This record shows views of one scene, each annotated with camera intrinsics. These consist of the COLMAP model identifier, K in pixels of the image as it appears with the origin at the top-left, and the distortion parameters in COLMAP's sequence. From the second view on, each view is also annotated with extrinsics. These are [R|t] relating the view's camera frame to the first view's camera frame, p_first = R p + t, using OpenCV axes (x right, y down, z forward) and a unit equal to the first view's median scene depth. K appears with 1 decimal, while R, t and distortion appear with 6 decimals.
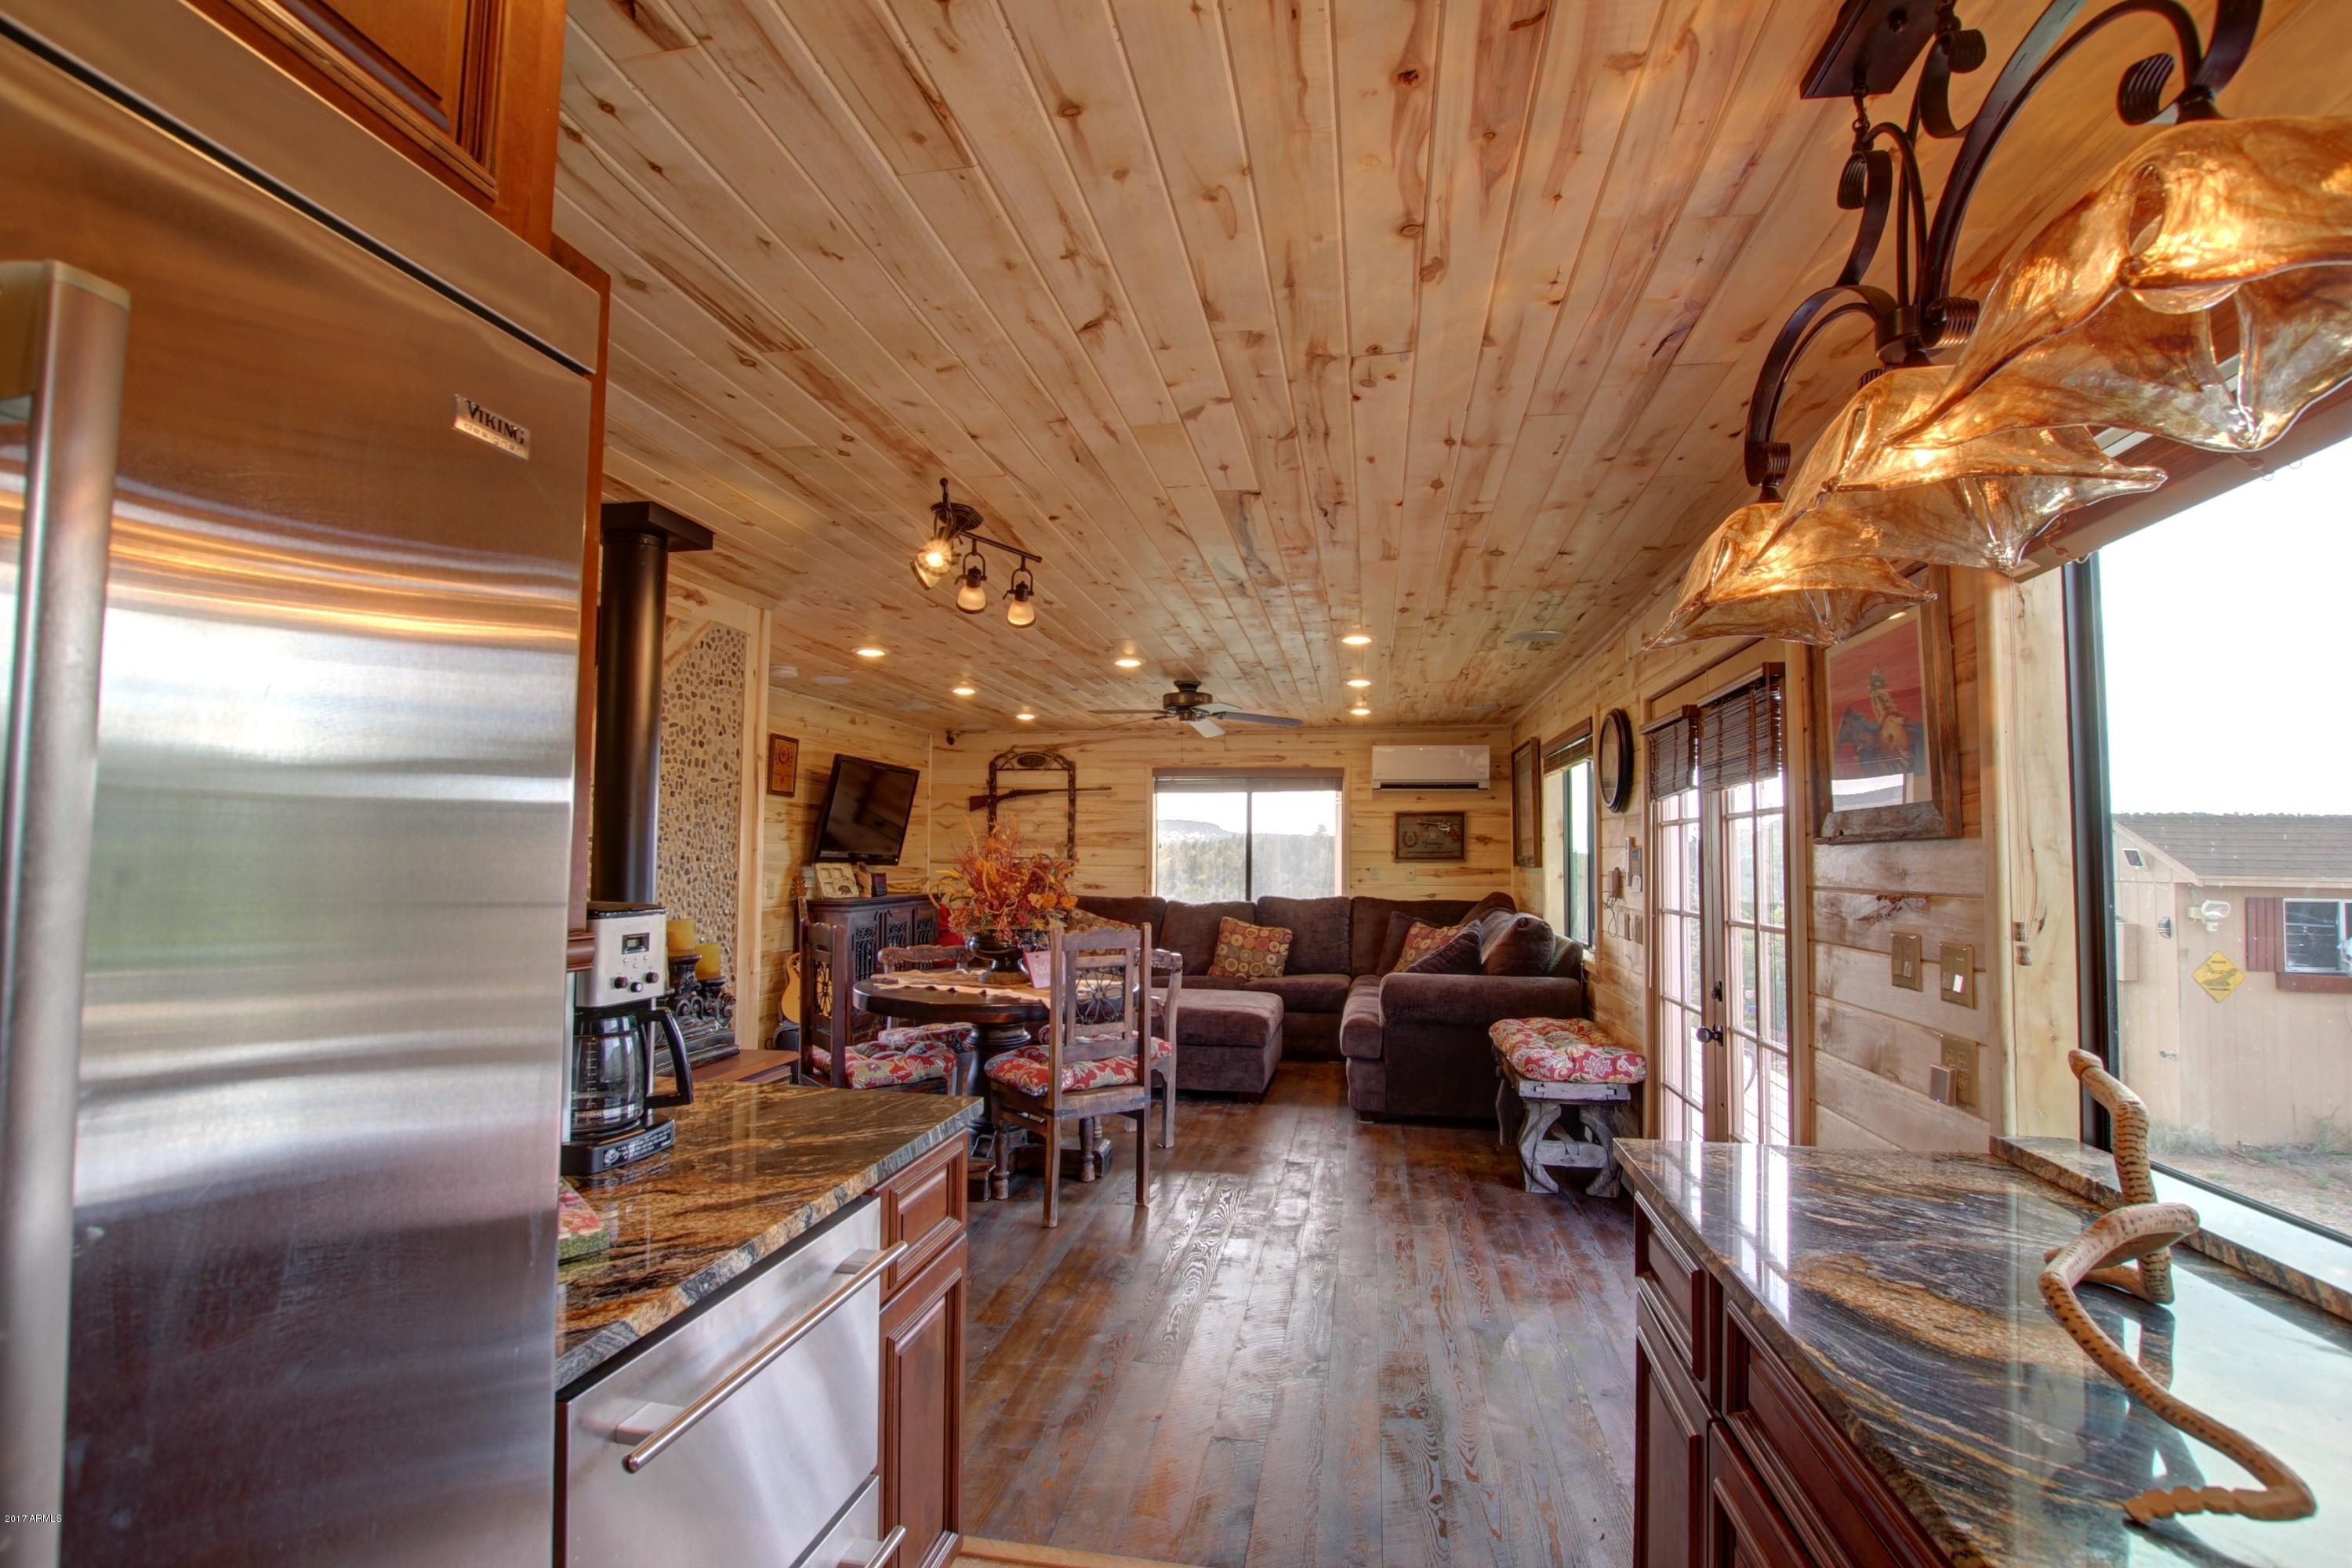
lens RADIAL K [[1138.9, 0, 1151.8], [0, 1138.9, 787.7], [0, 0, 1]] dist [-0.033836, 0.005517]
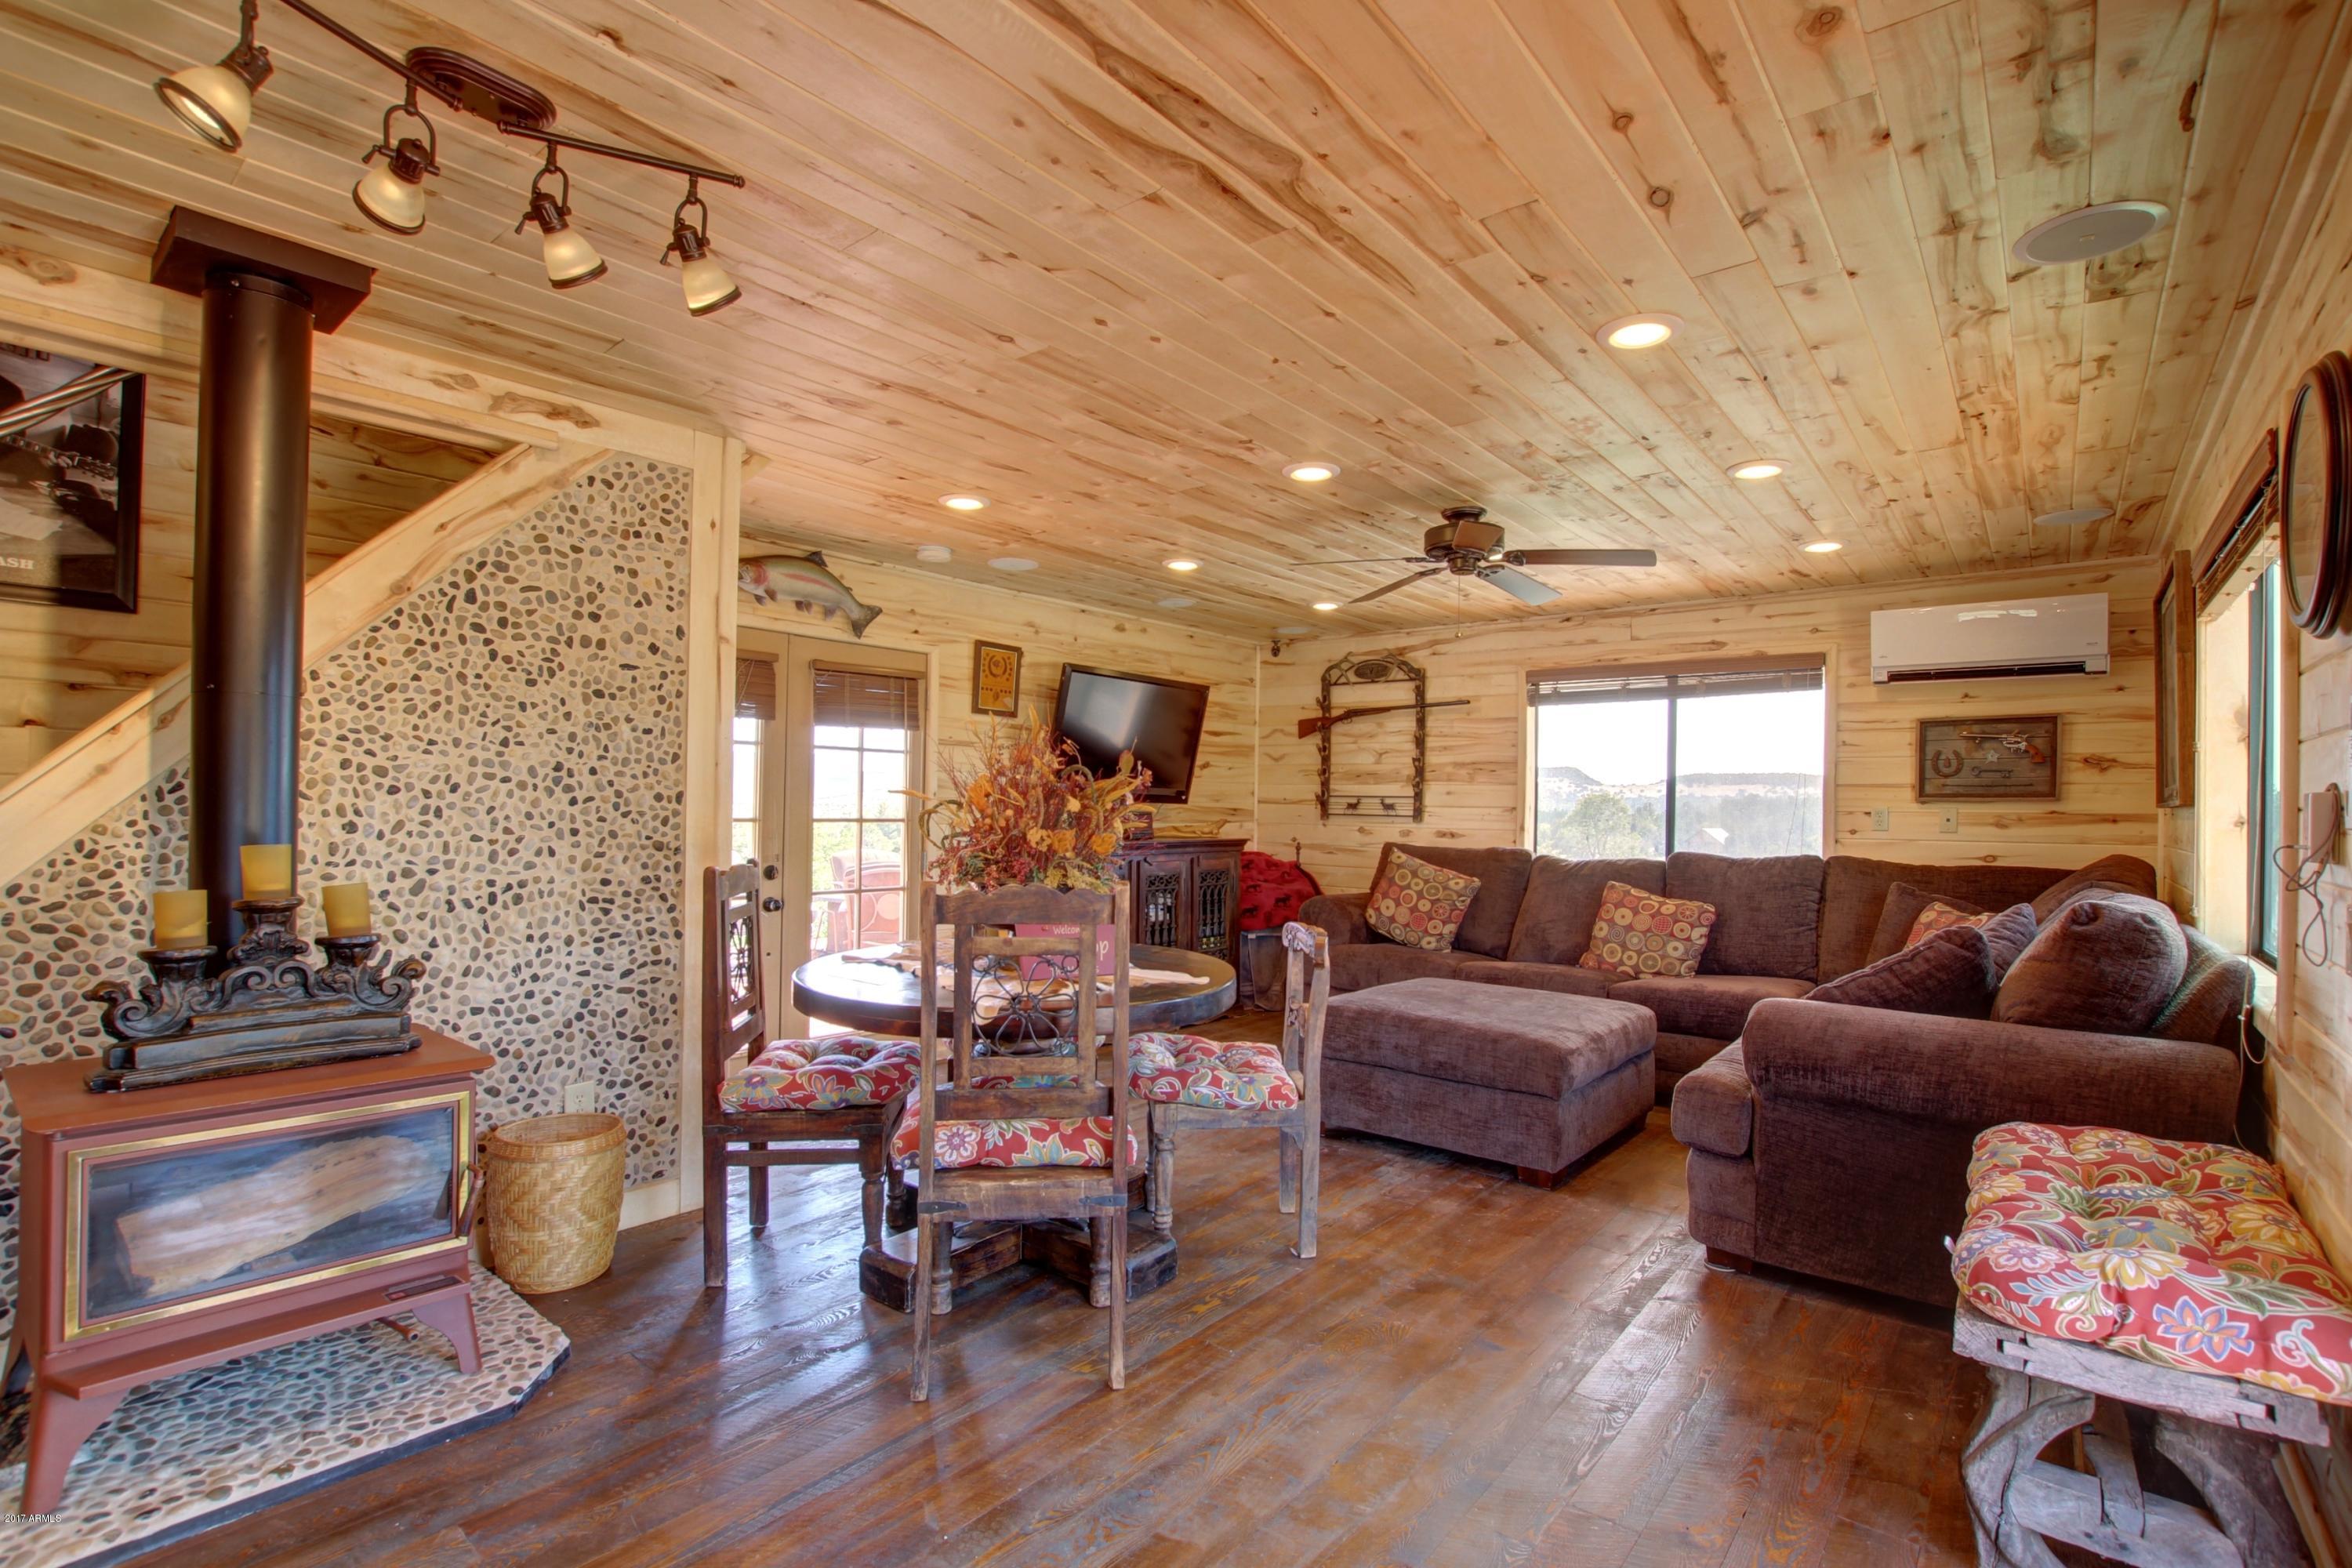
lens RADIAL K [[1089.8, 0, 1175.8], [0, 1089.8, 795.2], [0, 0, 1]] dist [-0.029845, 0.002975]
pose [[0.871768, -0.000071, -0.489918, 0.159243], [0.021092, 0.999078, 0.037387, 0.033996], [0.489464, -0.042926, 0.870966, 0.324468]]
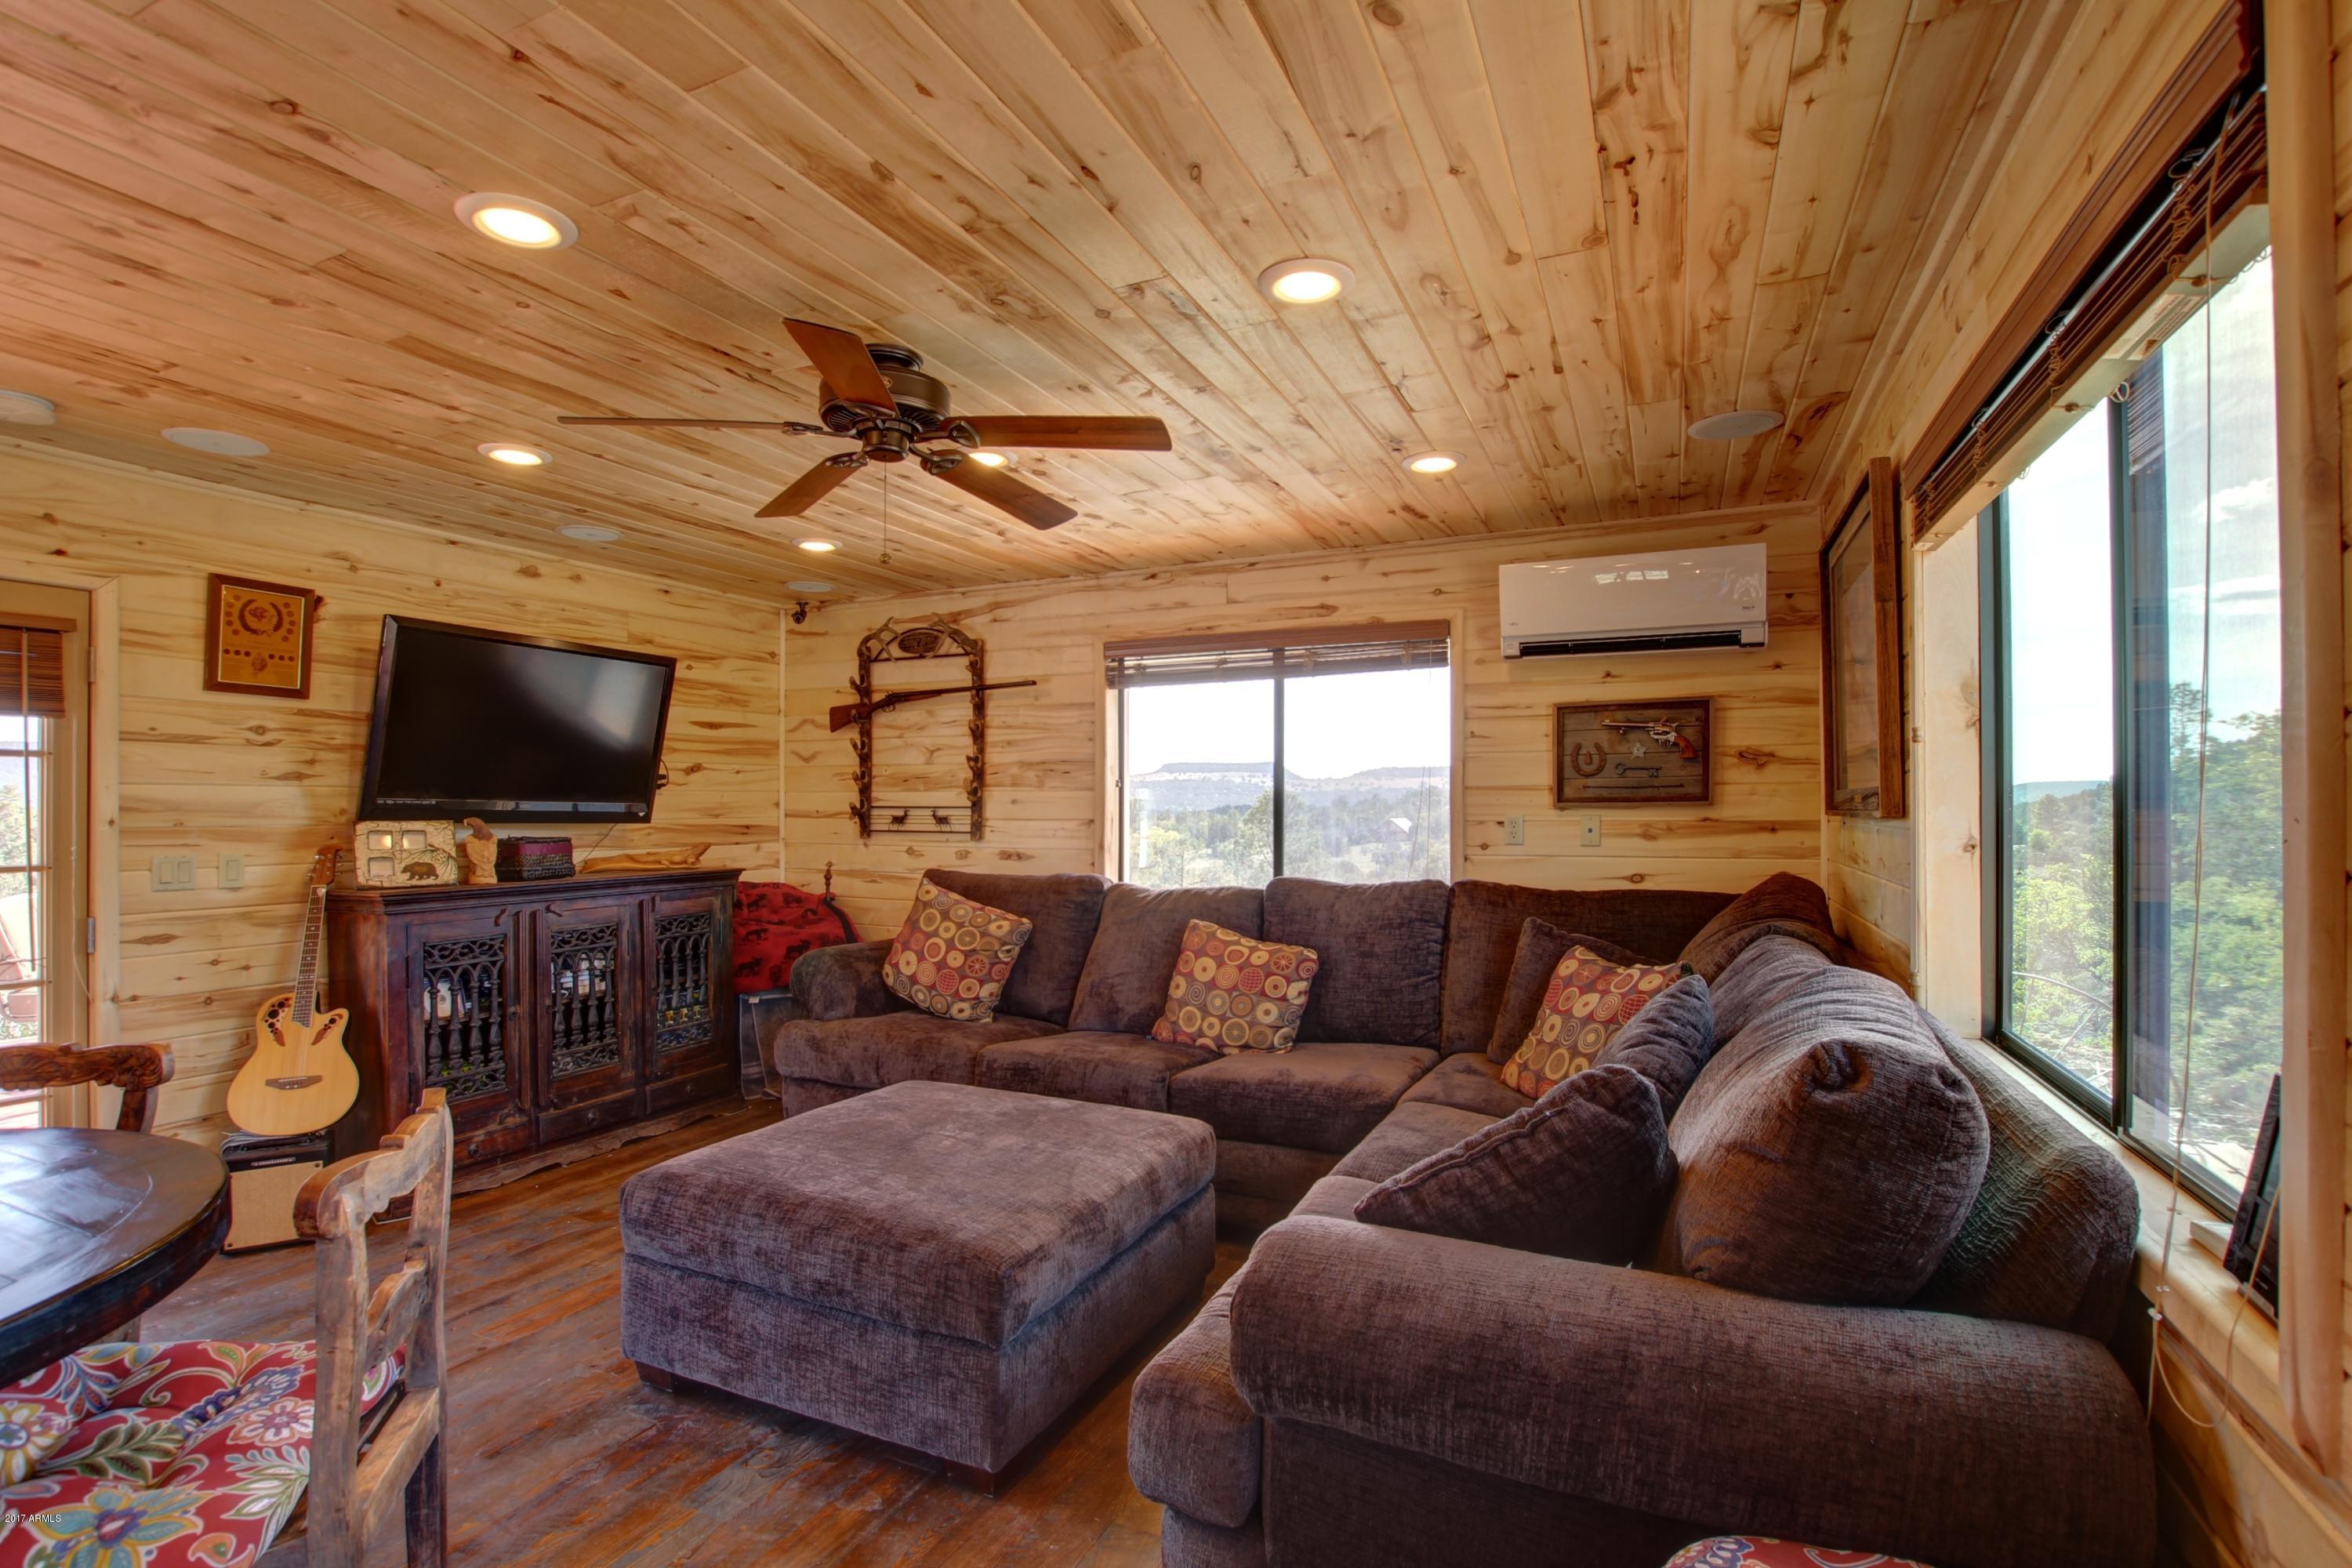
lens RADIAL K [[1089.8, 0, 1174.2], [0, 1089.8, 793.3], [0, 0, 1]] dist [-0.029845, 0.002975]
pose [[0.967549, -0.013335, -0.252333, 0.184687], [0.025231, 0.998714, 0.043965, 0.036902], [0.251422, -0.048905, 0.966641, 0.548235]]
